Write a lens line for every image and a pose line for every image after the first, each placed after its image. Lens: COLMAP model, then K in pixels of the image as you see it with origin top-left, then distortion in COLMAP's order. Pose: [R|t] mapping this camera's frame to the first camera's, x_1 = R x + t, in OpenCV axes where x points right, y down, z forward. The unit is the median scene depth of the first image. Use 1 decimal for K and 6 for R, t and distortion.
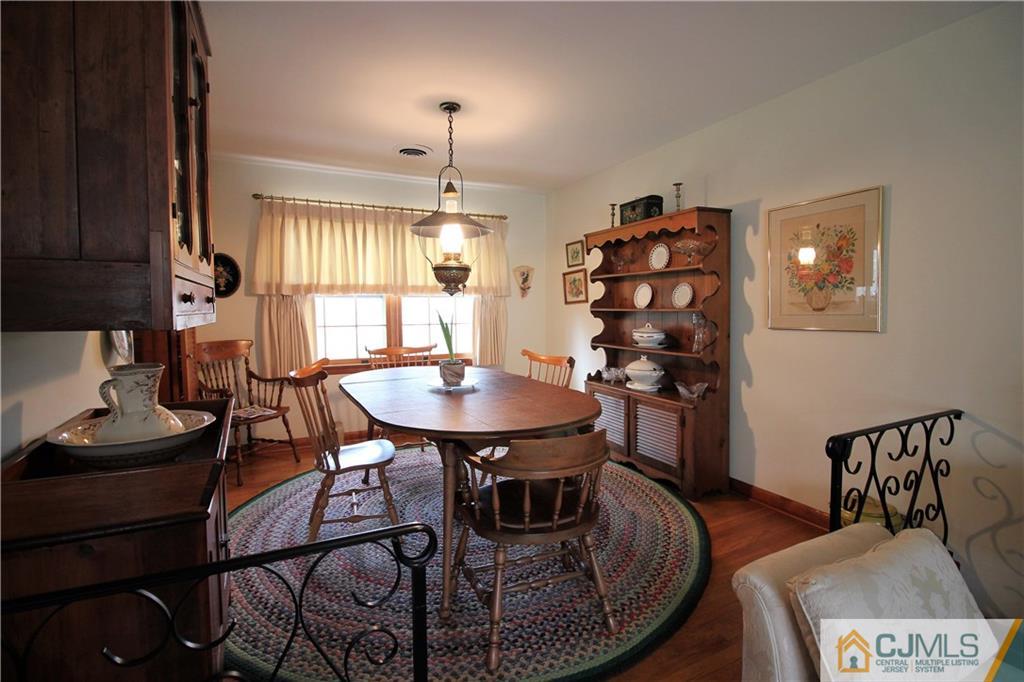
lens RADIAL K [[474.2, 0, 511.4], [0, 474.2, 333.8], [0, 0, 1]] dist [-0.003408, -0.011091]
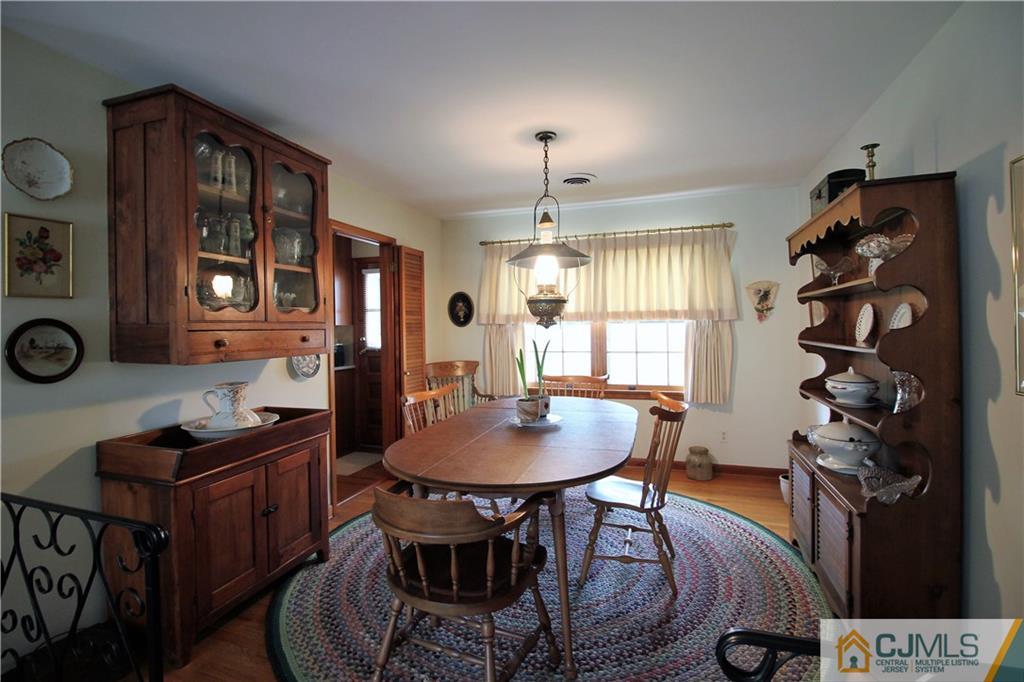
lens RADIAL K [[474.2, 0, 509.1], [0, 474.2, 334.9], [0, 0, 1]] dist [-0.003408, -0.011091]
pose [[0.709655, 0.008519, -0.704498, 0.480491], [-0.030626, 0.999355, -0.018766, -0.045545], [0.703883, 0.034893, 0.709458, 0.253091]]
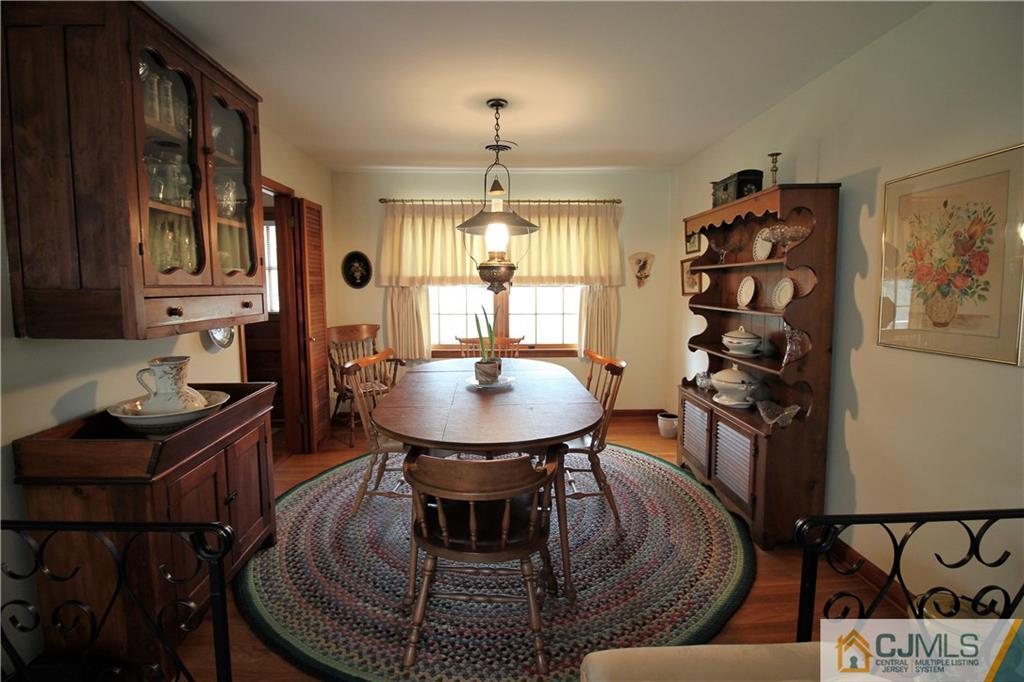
lens RADIAL K [[474.2, 0, 508.9], [0, 474.2, 332.2], [0, 0, 1]] dist [-0.003408, -0.011091]
pose [[0.908702, 0.046450, -0.414853, 0.307510], [-0.027605, 0.998301, 0.051311, -0.049604], [0.416532, -0.035174, 0.908441, 0.089555]]
